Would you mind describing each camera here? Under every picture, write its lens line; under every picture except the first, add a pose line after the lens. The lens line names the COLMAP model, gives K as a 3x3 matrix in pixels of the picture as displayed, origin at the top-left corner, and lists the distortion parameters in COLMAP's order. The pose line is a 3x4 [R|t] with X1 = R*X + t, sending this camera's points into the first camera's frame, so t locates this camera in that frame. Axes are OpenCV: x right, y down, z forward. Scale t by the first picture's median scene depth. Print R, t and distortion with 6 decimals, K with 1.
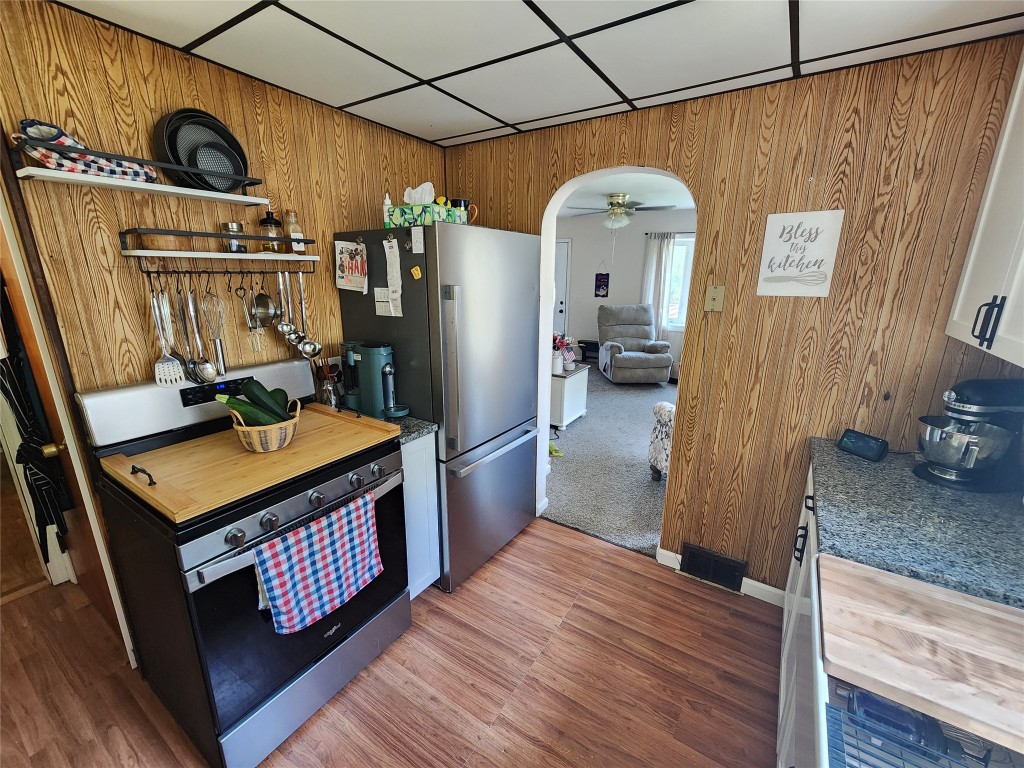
lens RADIAL K [[424.5, 0, 507.3], [0, 424.5, 388.7], [0, 0, 1]] dist [-0.001544, 0.000926]
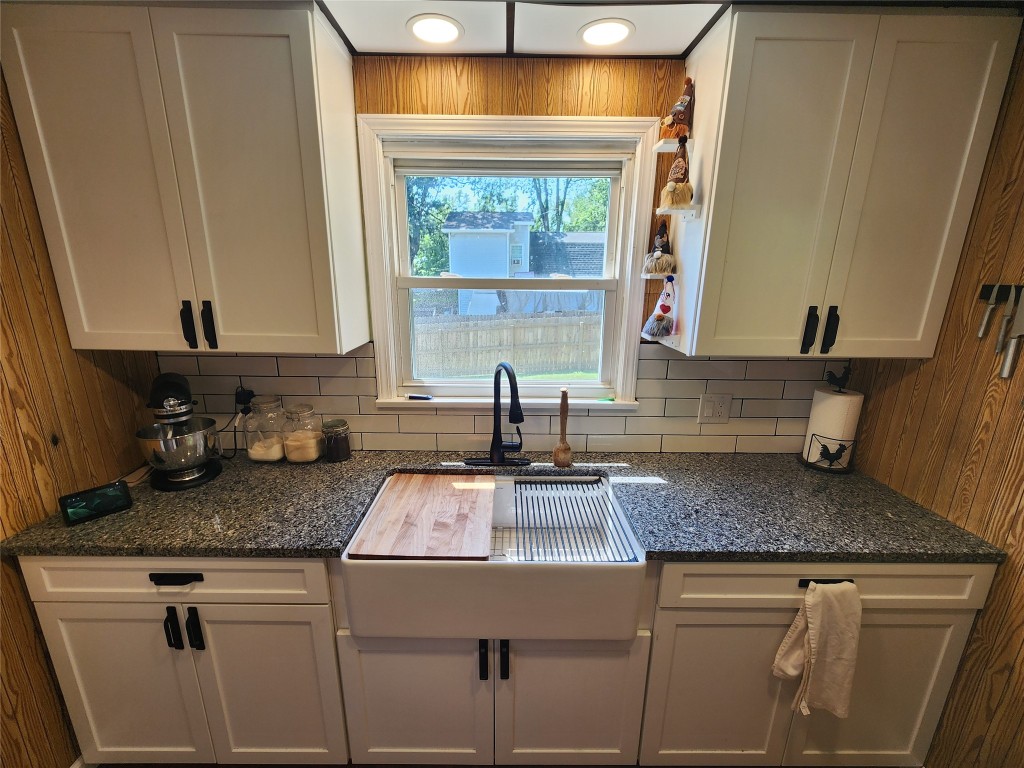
lens RADIAL K [[424.5, 0, 507.3], [0, 424.5, 388.7], [0, 0, 1]] dist [-0.001544, 0.000926]
pose [[-0.554281, -0.218080, 0.803252, -0.140379], [0.207723, 0.898283, 0.387219, -0.187212], [-0.805992, 0.381482, -0.452601, 0.645435]]
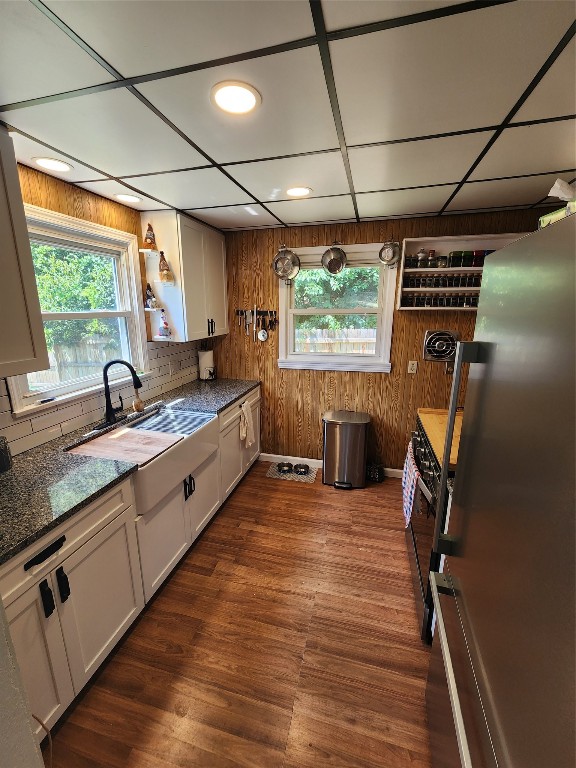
lens RADIAL K [[318.3, 0, 283.2], [0, 318.3, 382.7], [0, 0, 1]] dist [-0.001544, 0.000926]
pose [[-0.949257, 0.070621, -0.306471, 0.351007], [-0.085370, 0.880016, 0.467208, -0.416291], [0.302694, 0.469664, -0.829333, 1.411161]]
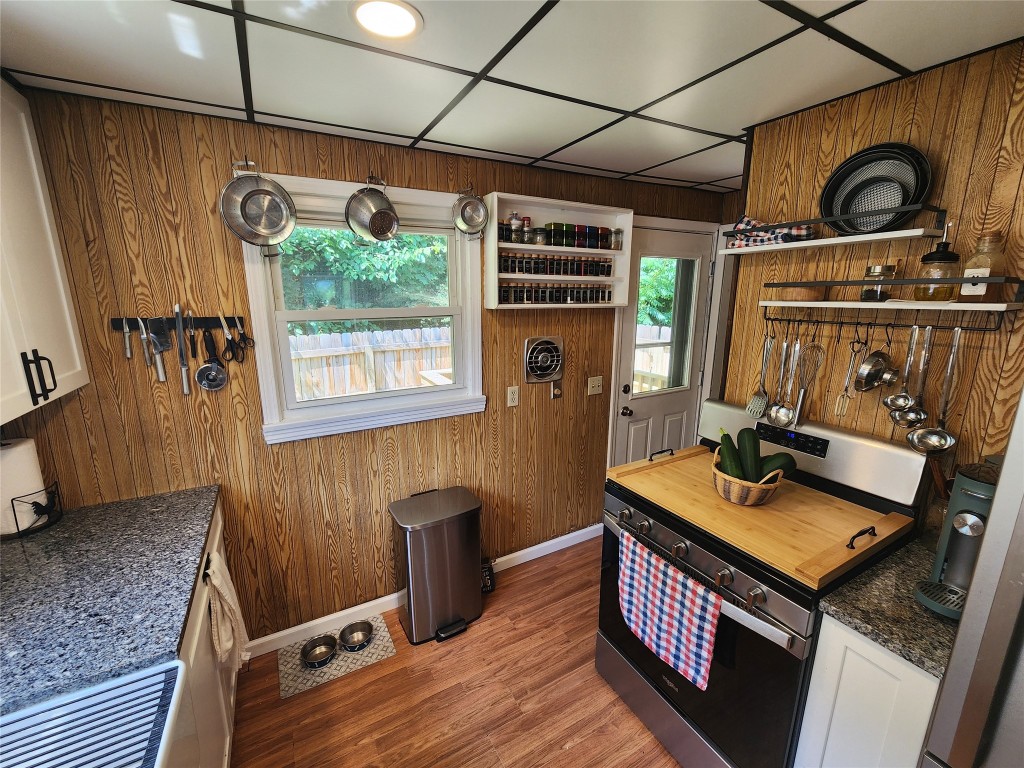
lens RADIAL K [[424.5, 0, 507.3], [0, 424.5, 388.7], [0, 0, 1]] dist [-0.001544, 0.000926]
pose [[-0.461553, 0.188722, -0.866806, 0.431883], [-0.233406, 0.916848, 0.323900, -0.254231], [0.855857, 0.351815, -0.379124, 0.732944]]
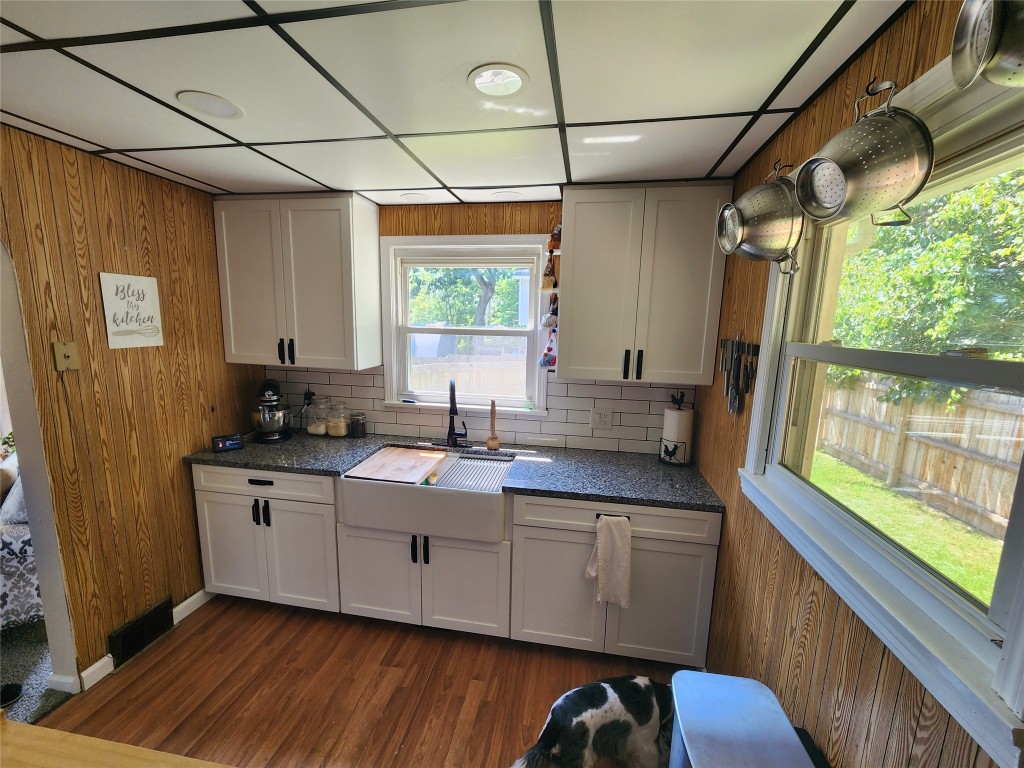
lens RADIAL K [[424.5, 0, 507.3], [0, 424.5, 388.7], [0, 0, 1]] dist [-0.001544, 0.000926]
pose [[-0.396136, -0.159809, 0.904178, -0.784400], [0.218442, 0.940061, 0.261854, -0.202944], [-0.891829, 0.301241, -0.337483, 0.562299]]
